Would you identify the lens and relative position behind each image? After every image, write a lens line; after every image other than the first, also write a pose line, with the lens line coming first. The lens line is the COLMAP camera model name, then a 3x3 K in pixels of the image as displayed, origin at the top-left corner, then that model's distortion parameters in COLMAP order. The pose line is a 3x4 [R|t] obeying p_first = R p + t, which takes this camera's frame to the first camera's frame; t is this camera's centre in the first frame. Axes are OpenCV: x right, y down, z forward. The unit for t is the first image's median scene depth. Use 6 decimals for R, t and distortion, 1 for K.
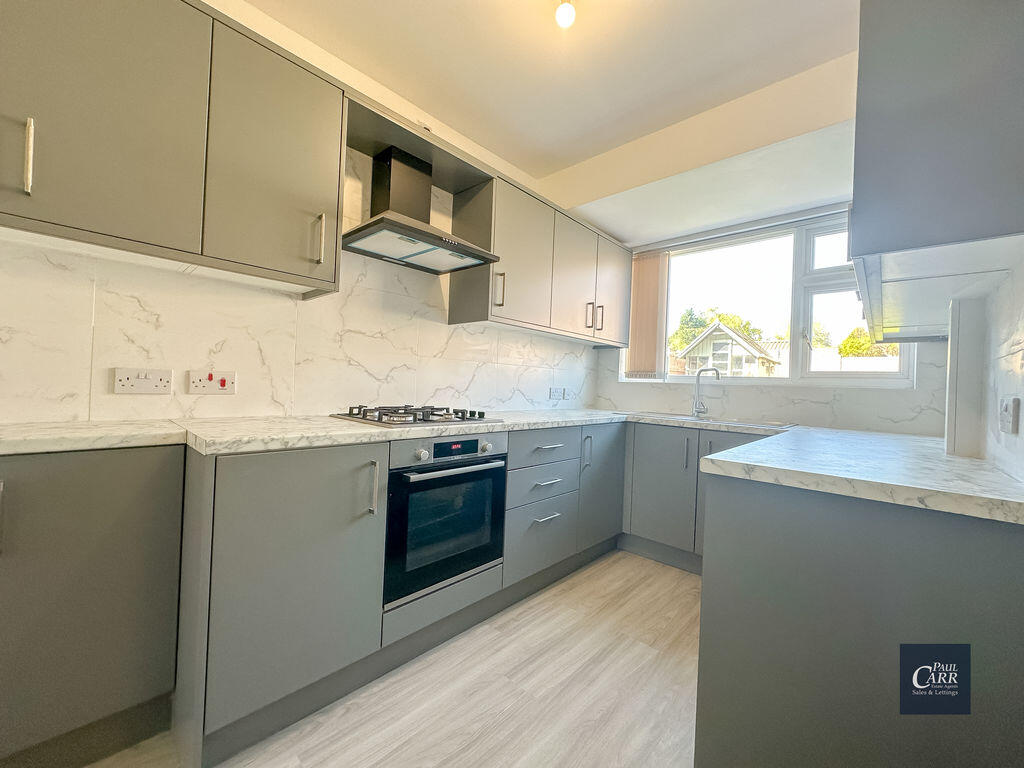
lens RADIAL K [[408.4, 0, 512.7], [0, 408.4, 382.8], [0, 0, 1]] dist [-0.001777, 0.000203]
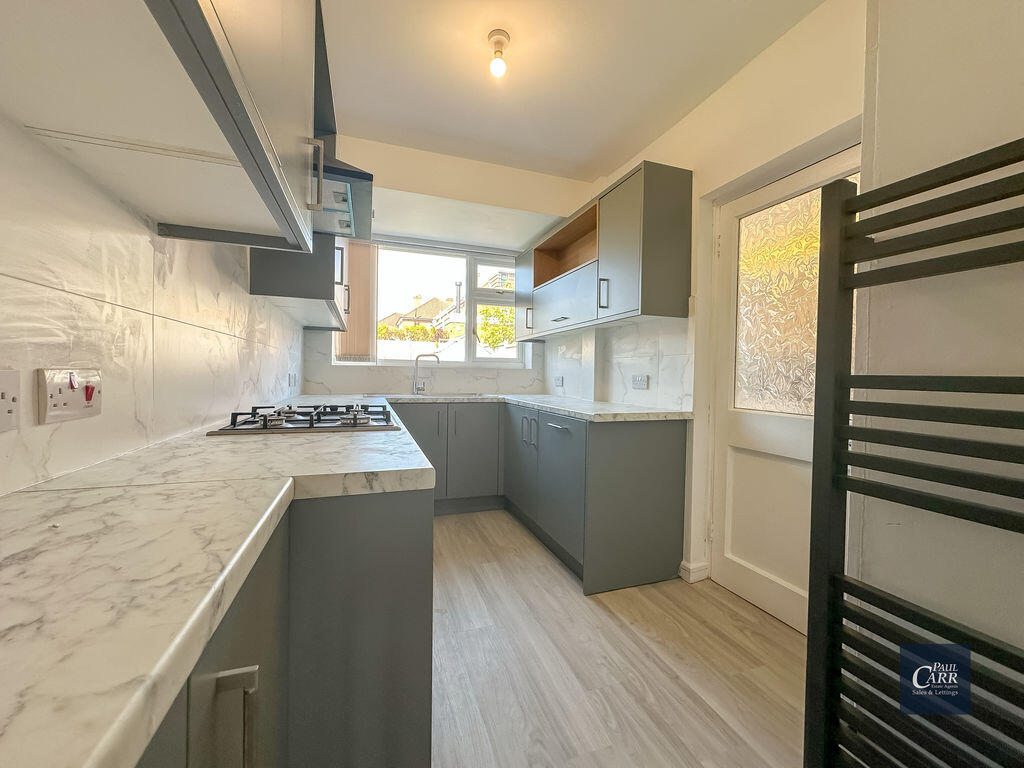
lens RADIAL K [[408.4, 0, 512.7], [0, 408.4, 382.8], [0, 0, 1]] dist [-0.001777, 0.000203]
pose [[0.467897, -0.051102, 0.882305, -0.503078], [-0.000420, 0.998314, 0.058043, -0.021122], [-0.883783, -0.027529, 0.467086, 0.199450]]
